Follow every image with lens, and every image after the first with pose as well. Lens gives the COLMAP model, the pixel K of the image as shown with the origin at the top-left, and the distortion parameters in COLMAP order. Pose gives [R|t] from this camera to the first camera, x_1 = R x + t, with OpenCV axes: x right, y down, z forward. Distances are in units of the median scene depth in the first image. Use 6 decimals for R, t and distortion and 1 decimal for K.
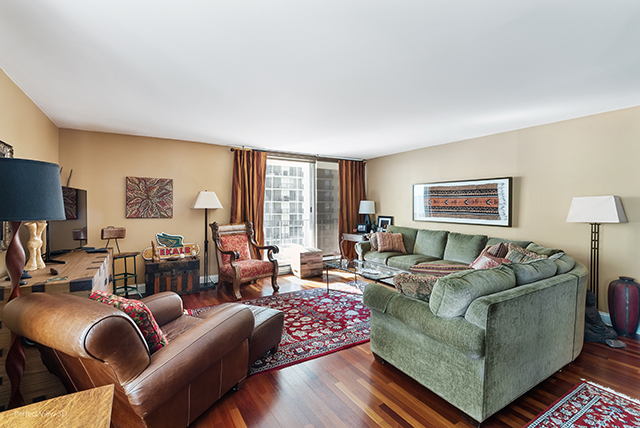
lens RADIAL K [[289.1, 0, 320.0], [0, 289.1, 214.0], [0, 0, 1]] dist [0.000228, 0.000041]
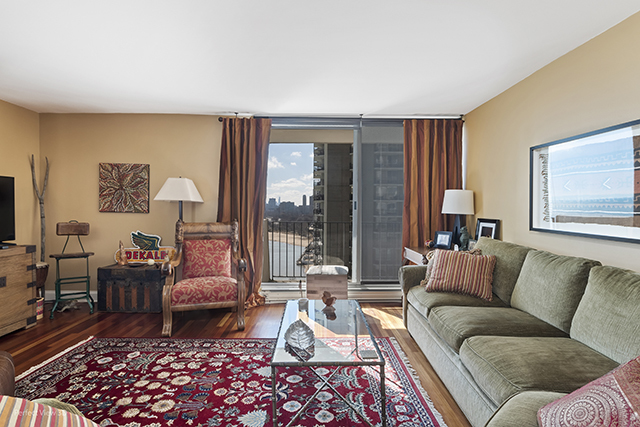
lens RADIAL K [[334.6, 0, 320.0], [0, 334.6, 213.5], [0, 0, 1]] dist [-0.003137, -0.000235]
pose [[0.859133, 0.017634, -0.511449, 0.376129], [-0.020850, 0.999782, -0.000554, 0.005953], [0.511328, 0.011139, 0.859314, 0.466534]]
